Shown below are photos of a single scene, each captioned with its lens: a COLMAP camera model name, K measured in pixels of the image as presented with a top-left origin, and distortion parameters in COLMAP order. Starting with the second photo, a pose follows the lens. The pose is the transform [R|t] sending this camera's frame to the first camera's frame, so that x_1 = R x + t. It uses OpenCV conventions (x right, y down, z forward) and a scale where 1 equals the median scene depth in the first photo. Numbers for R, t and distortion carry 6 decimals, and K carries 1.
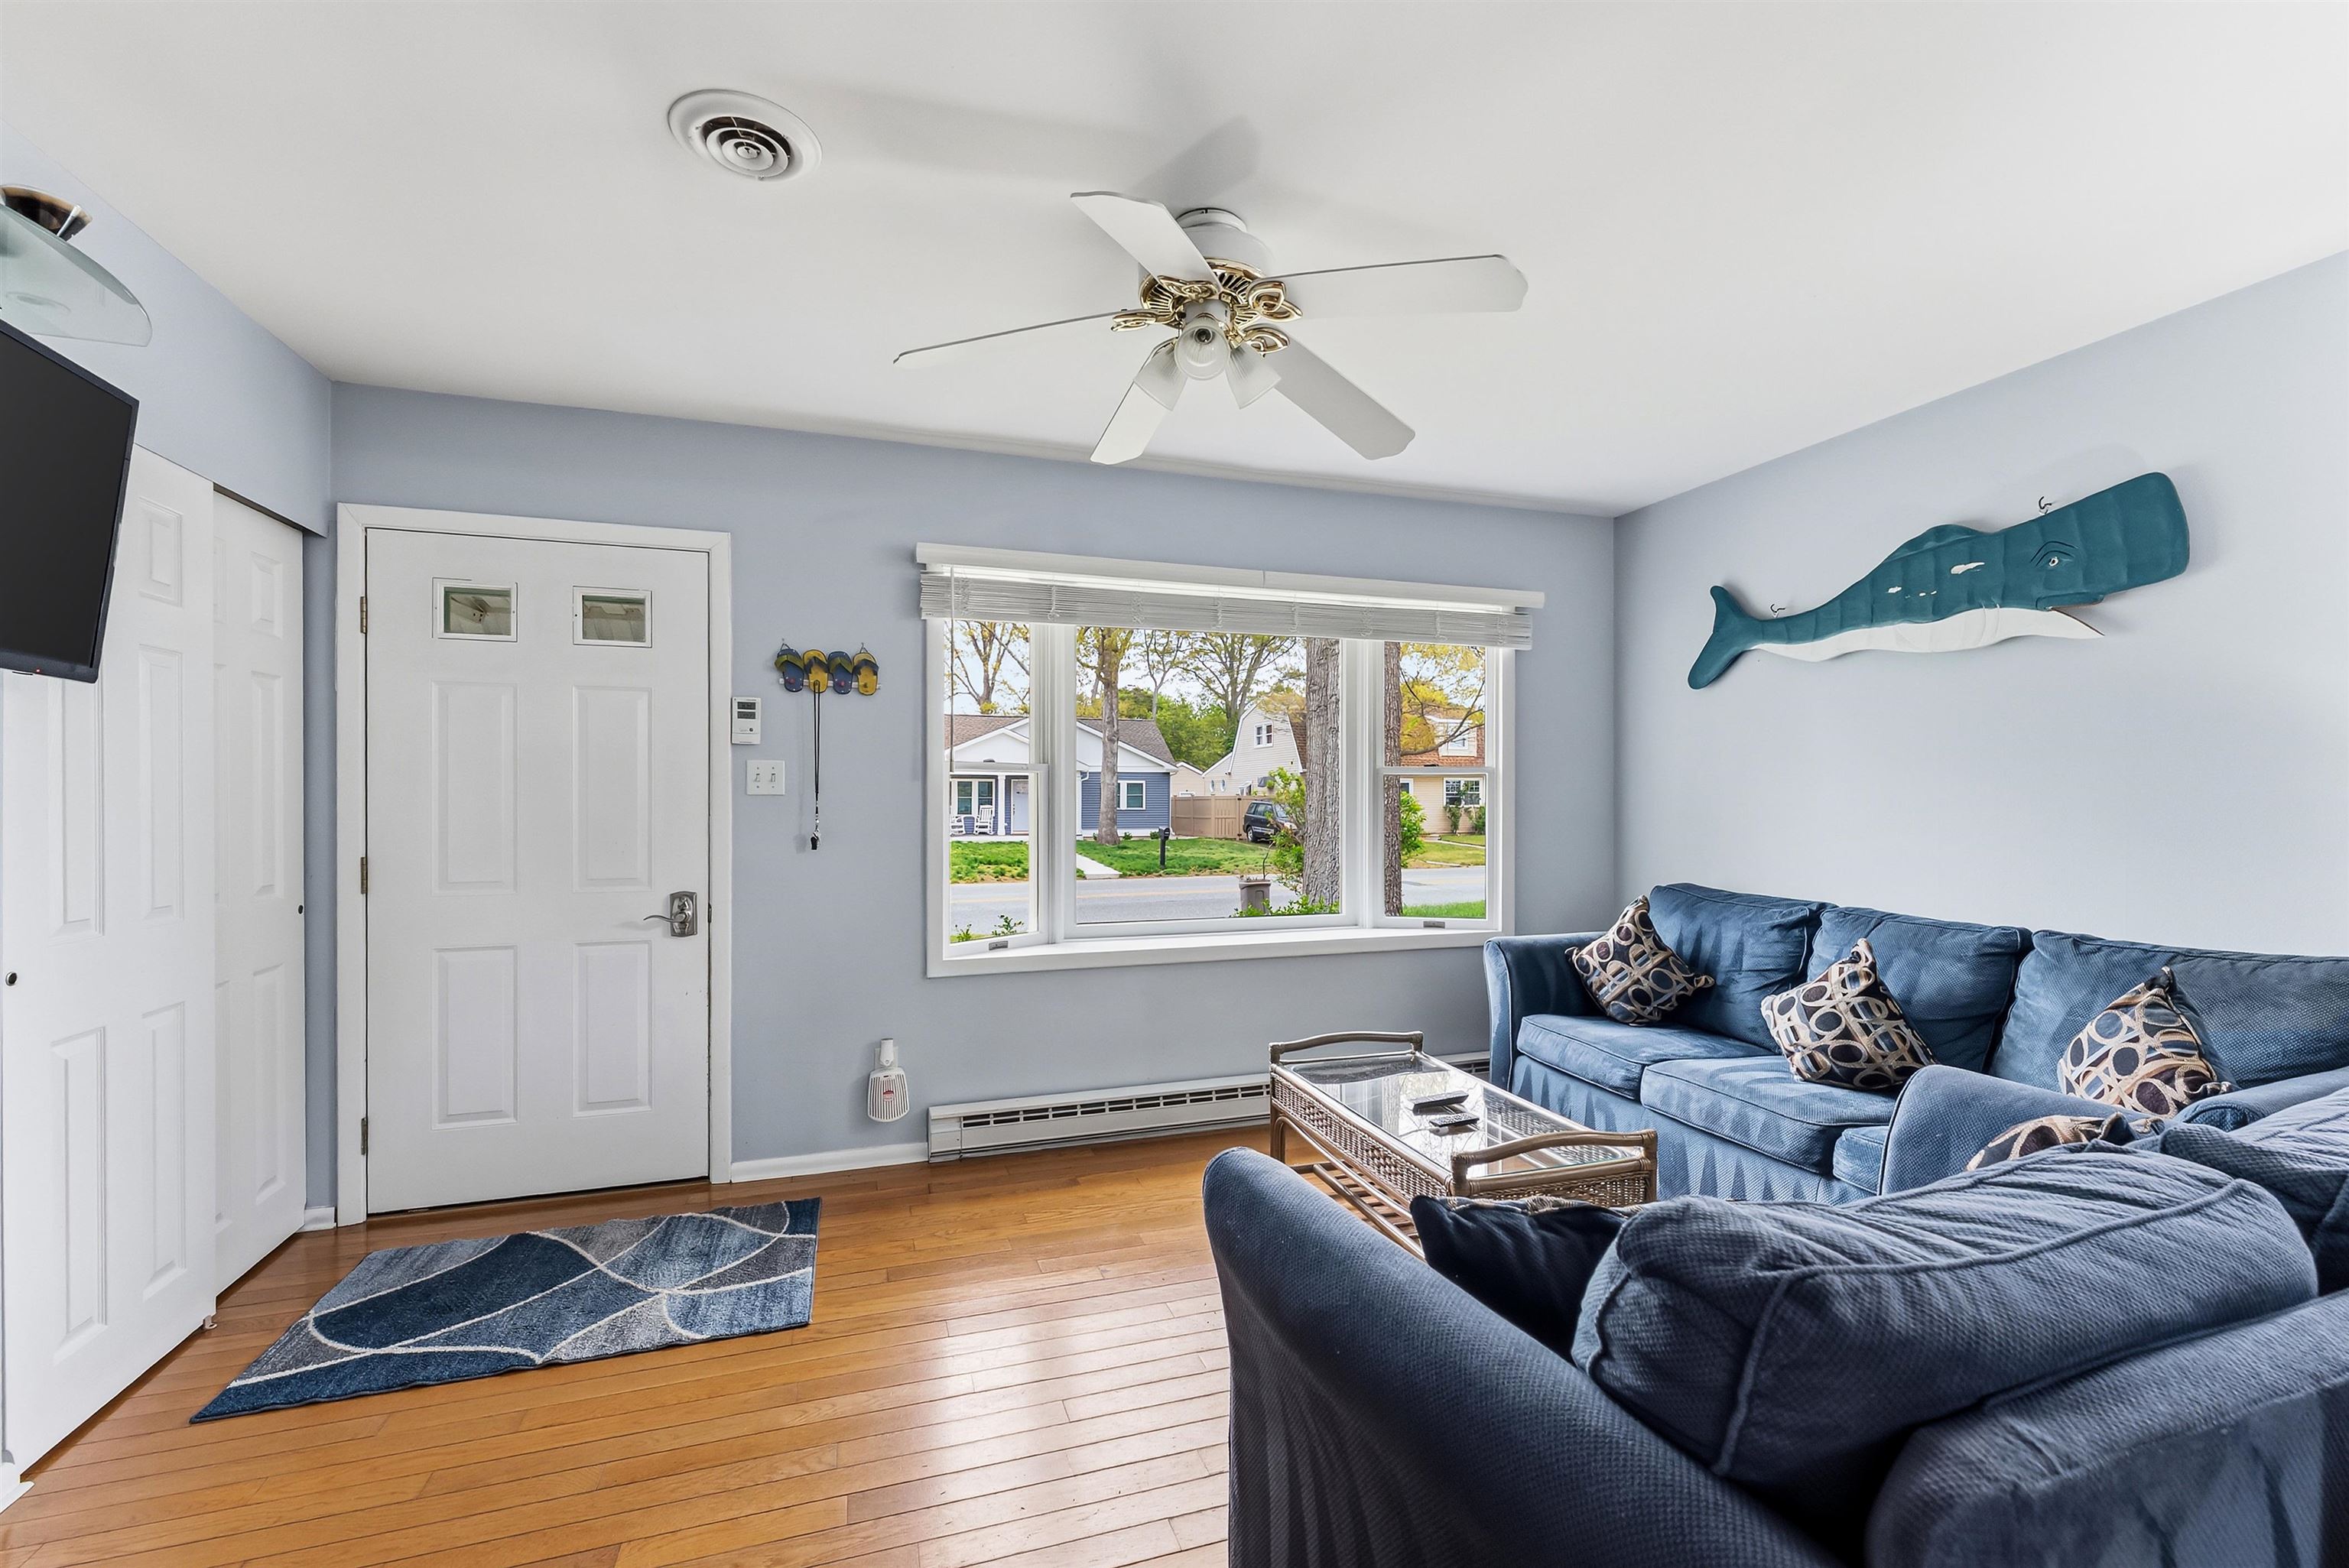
lens RADIAL K [[976.1, 0, 1156.5], [0, 976.1, 803.7], [0, 0, 1]] dist [0.001615, 0.000073]
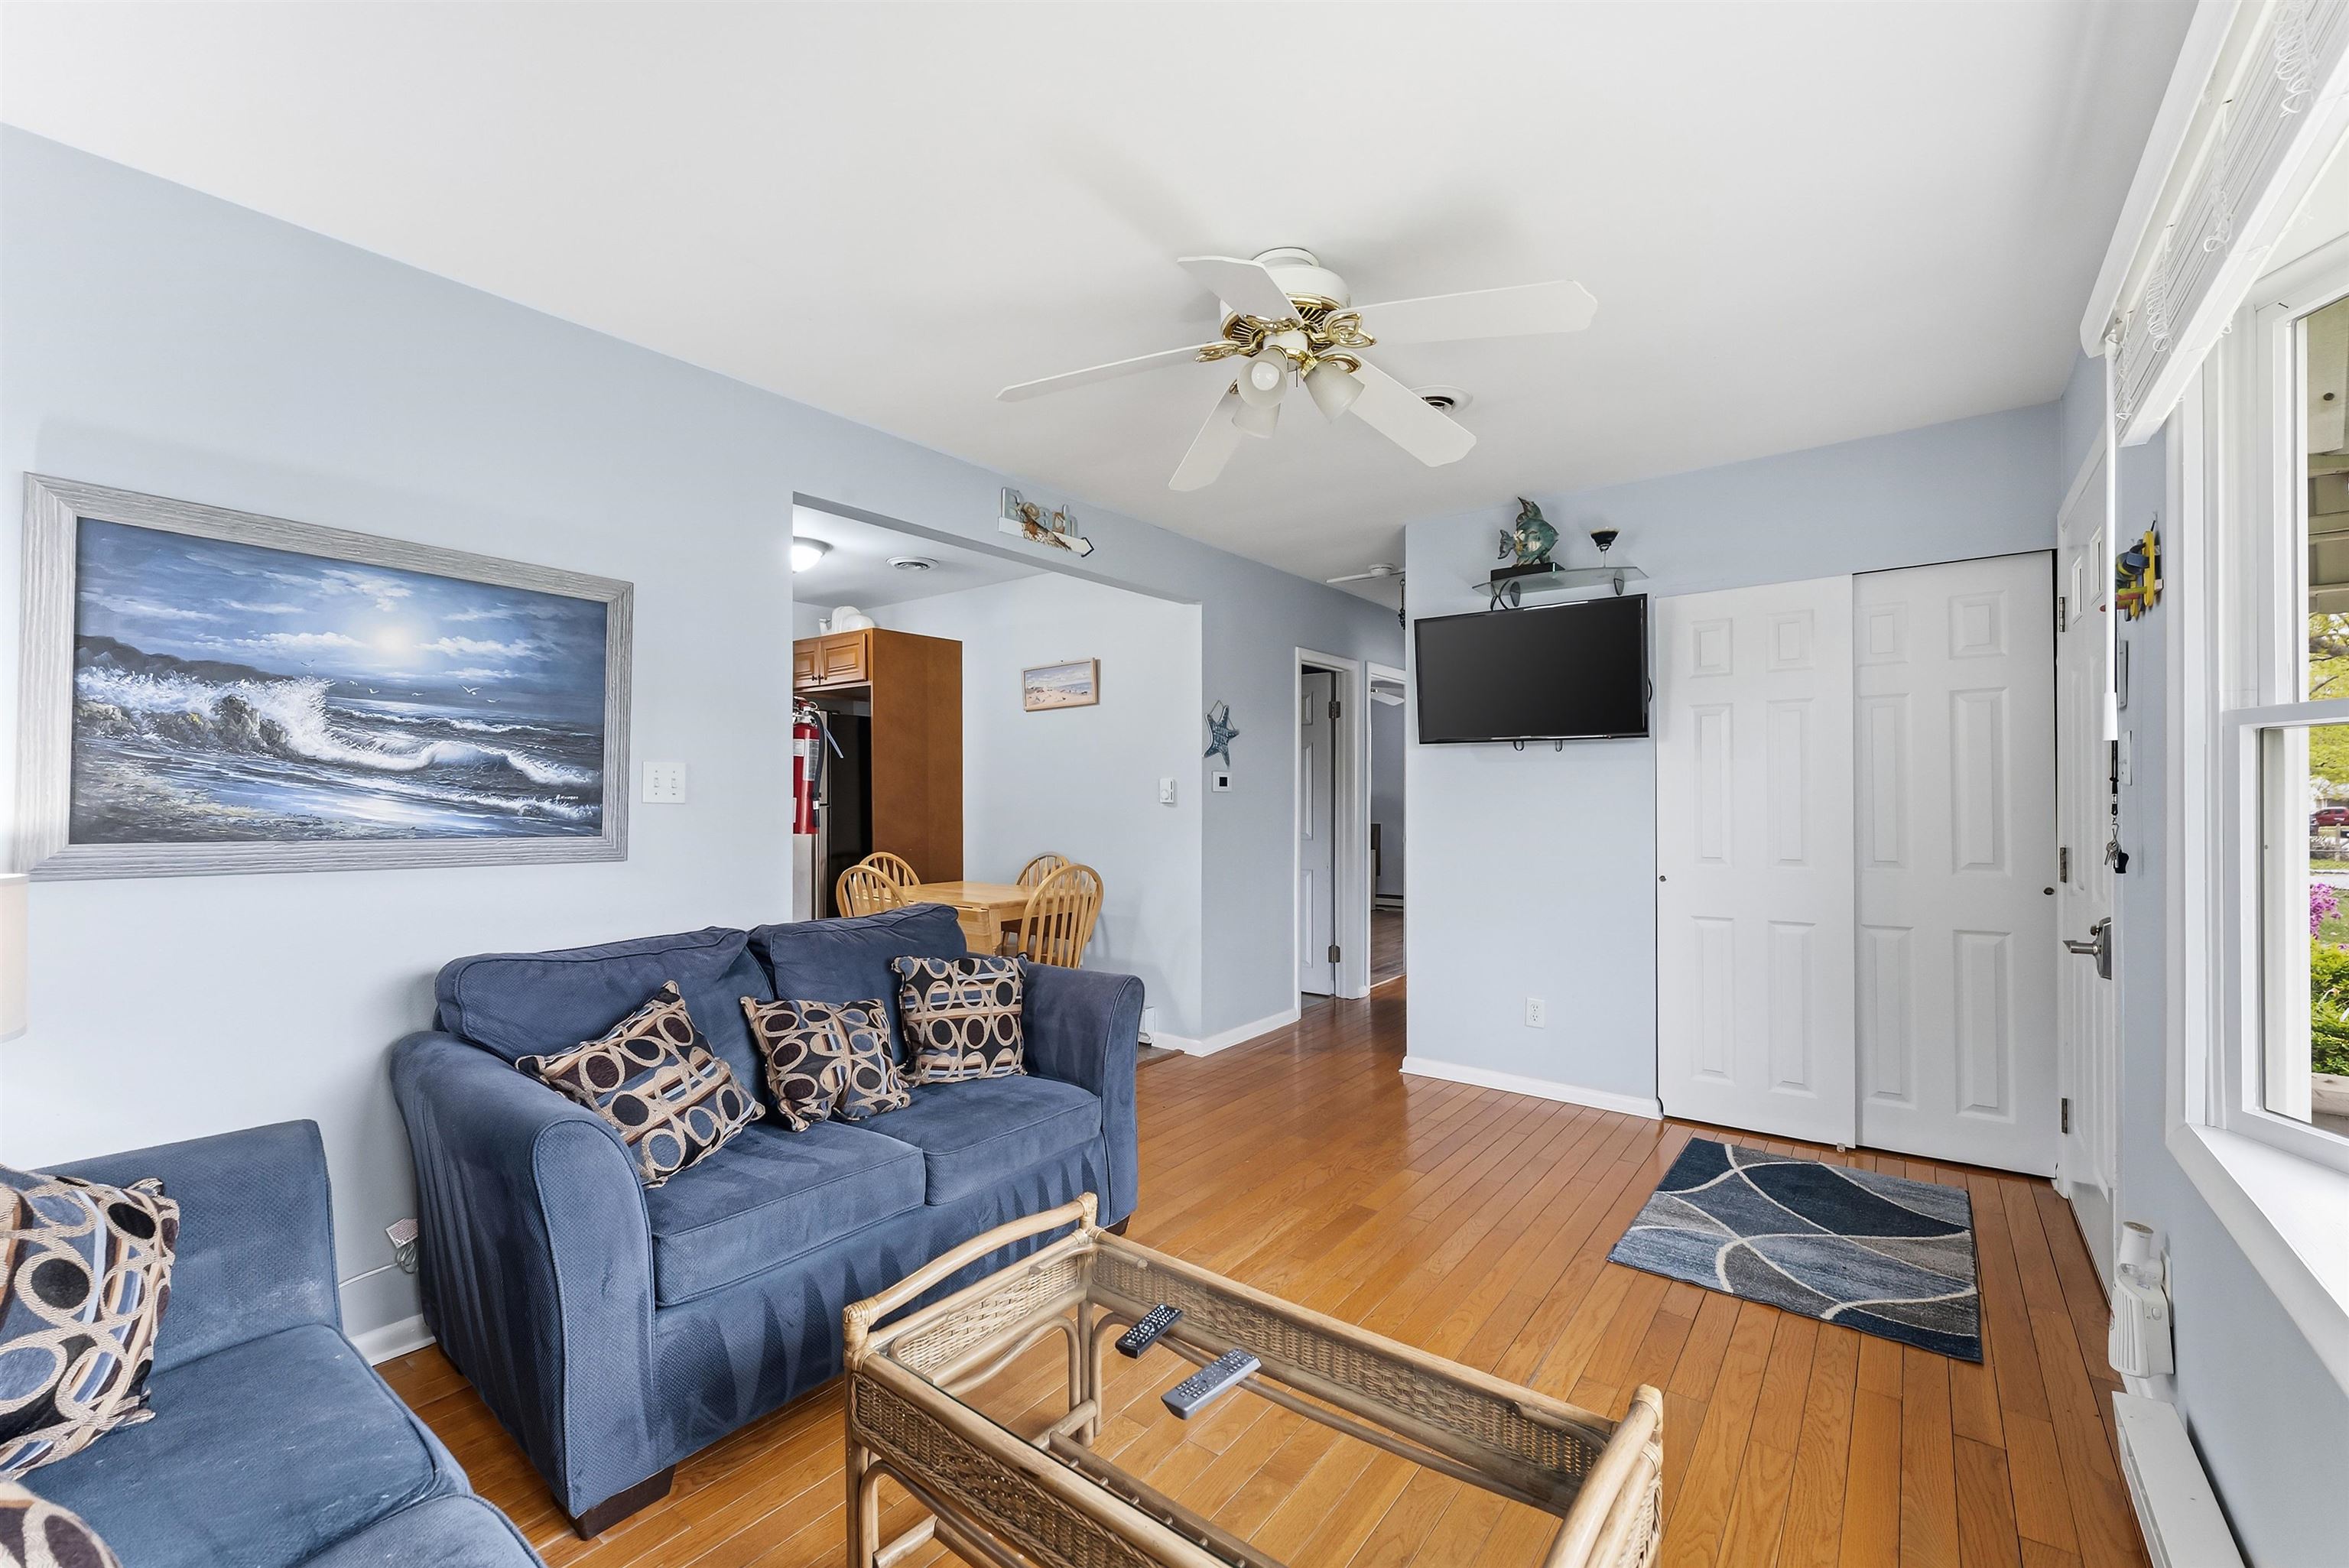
lens RADIAL K [[952.1, 0, 1177.3], [0, 952.1, 797.4], [0, 0, 1]] dist [0.000568, 0.000046]
pose [[-0.816597, 0.006555, -0.577171, 0.511572], [0.004284, 0.999977, 0.005297, -0.006084], [0.577193, 0.001853, -0.816606, 1.212100]]
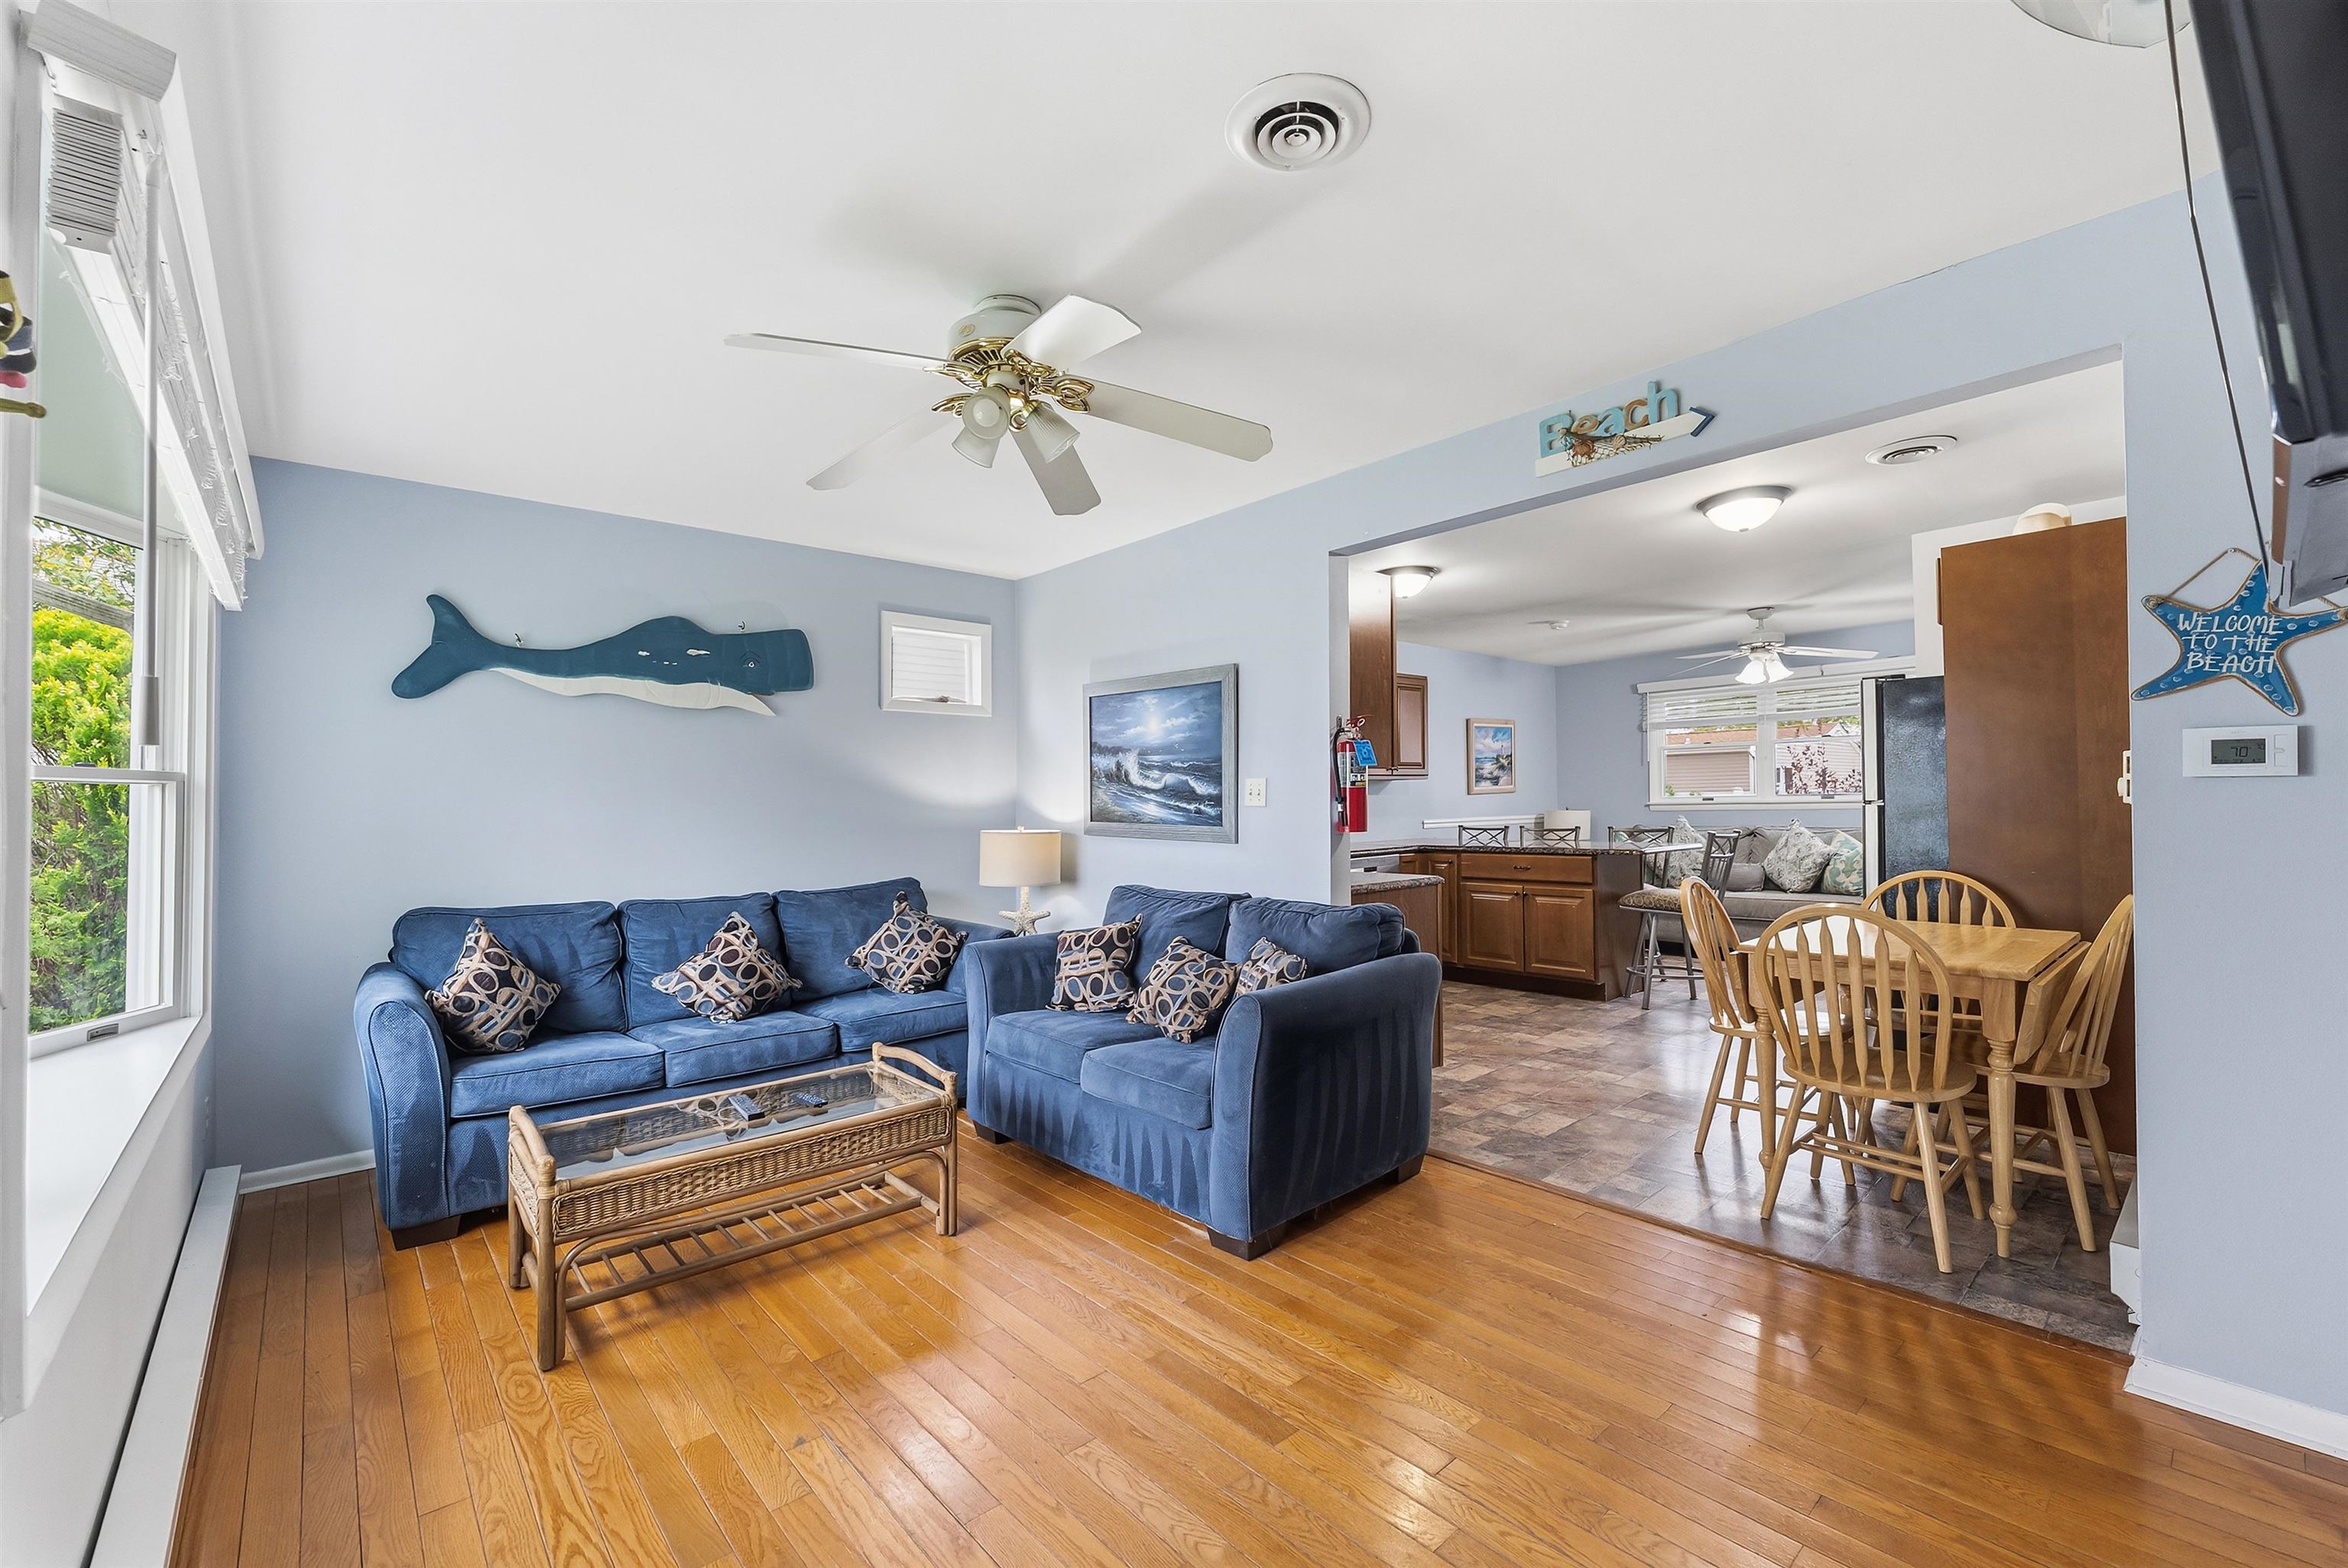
lens RADIAL K [[976.3, 0, 1188.8], [0, 976.3, 786.6], [0, 0, 1]] dist [-0.000582, 0.000587]
pose [[-0.415917, 0.023659, 0.909095, -0.723320], [0.019486, 0.999664, -0.017101, -0.003662], [-0.909194, 0.010602, -0.416238, 0.867961]]
